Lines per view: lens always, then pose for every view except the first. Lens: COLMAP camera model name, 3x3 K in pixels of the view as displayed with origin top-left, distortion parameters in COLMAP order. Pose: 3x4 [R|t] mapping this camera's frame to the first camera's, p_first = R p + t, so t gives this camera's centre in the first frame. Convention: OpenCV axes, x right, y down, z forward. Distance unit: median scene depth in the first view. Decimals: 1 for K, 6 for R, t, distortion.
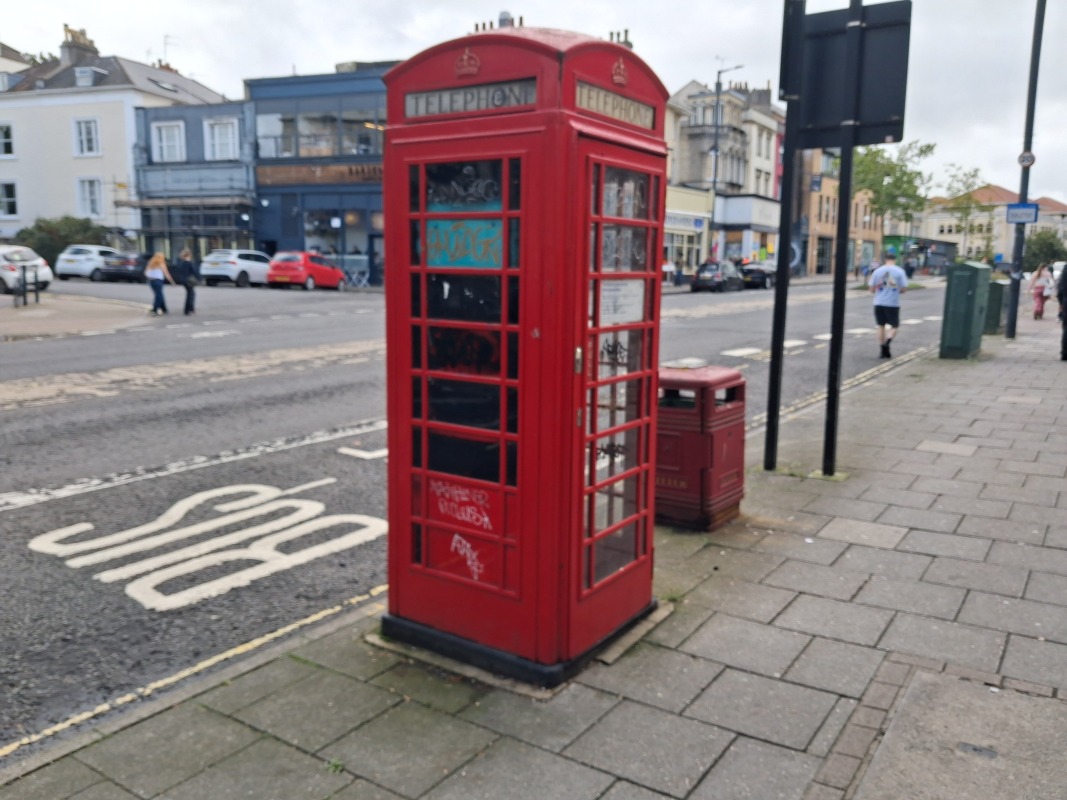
lens RADIAL K [[853.4, 0, 525.4], [0, 853.4, 395.4], [0, 0, 1]] dist [0.027281, -0.060652]
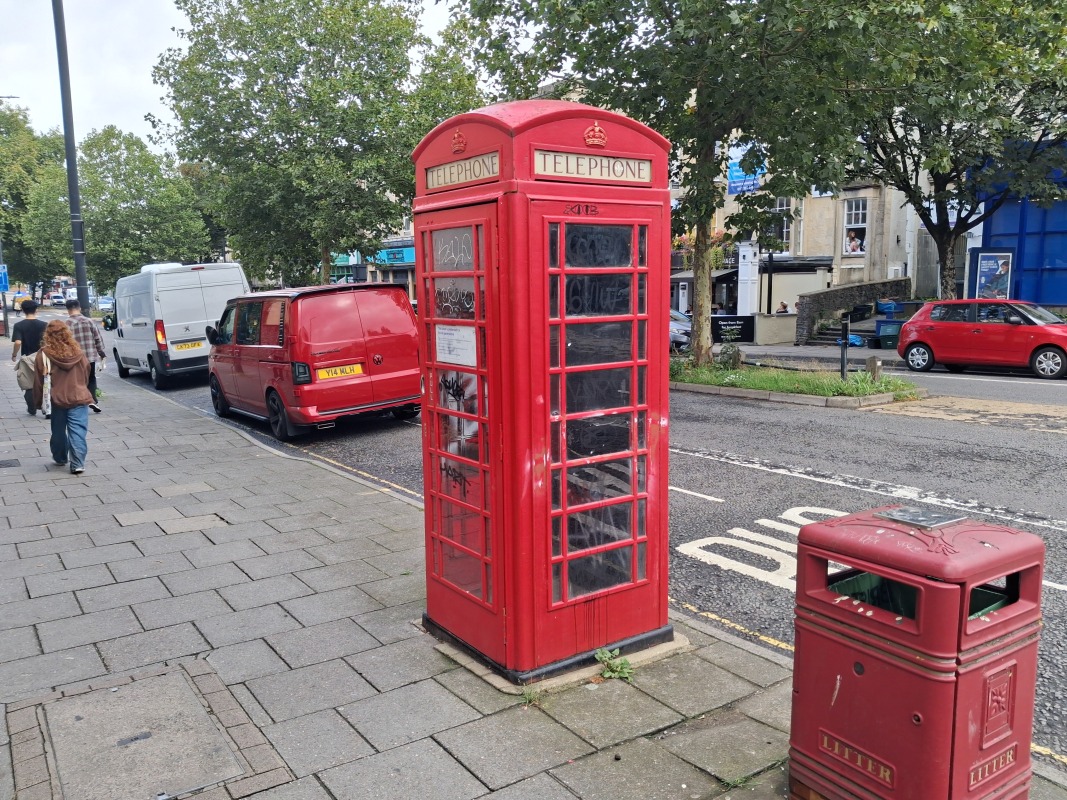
lens RADIAL K [[836.5, 0, 551.5], [0, 836.5, 401.8], [0, 0, 1]] dist [0.094499, -0.146050]
pose [[-0.333407, 0.125516, -0.934390, 0.984595], [-0.128548, 0.975790, 0.176945, -0.220589], [0.933978, 0.179109, -0.309201, 1.306706]]
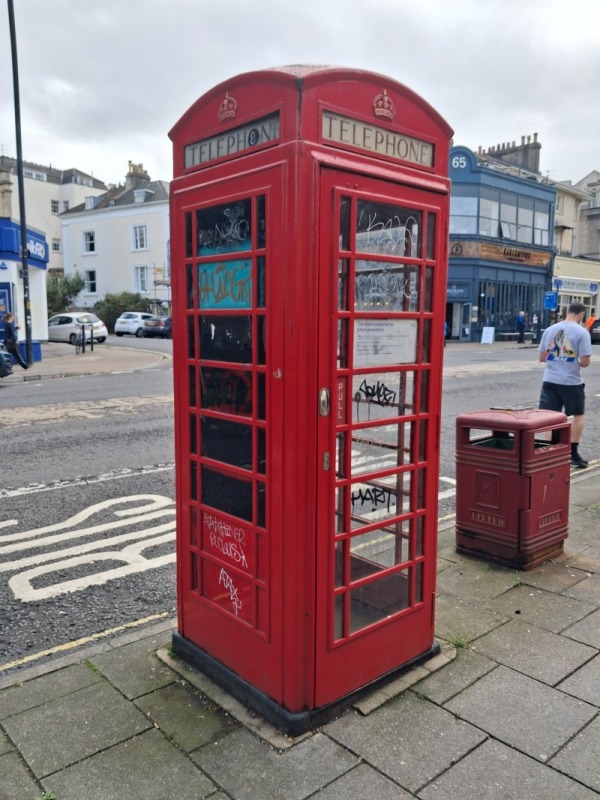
lens RADIAL K [[638.5, 0, 297.6], [0, 638.5, 414.7], [0, 0, 1]] dist [-0.030554, 0.052762]
pose [[0.969361, 0.027126, -0.244140, 0.172941], [-0.030013, 0.999517, -0.008111, -0.017327], [0.243802, 0.015190, 0.969706, 0.247212]]
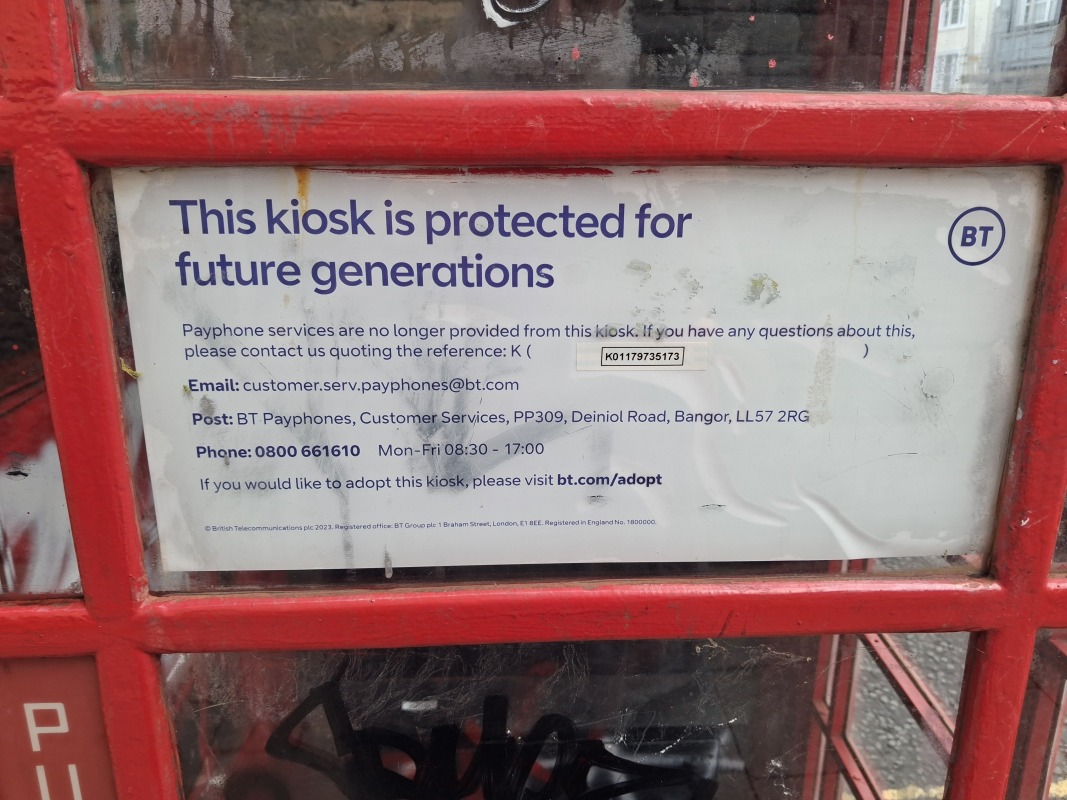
lens RADIAL K [[836.5, 0, 551.5], [0, 836.5, 401.8], [0, 0, 1]] dist [0.094499, -0.146050]
pose [[0.607055, 0.223222, -0.762664, 0.168946], [-0.116963, 0.974382, 0.192091, -0.113542], [0.786005, -0.027406, 0.617612, 0.829515]]
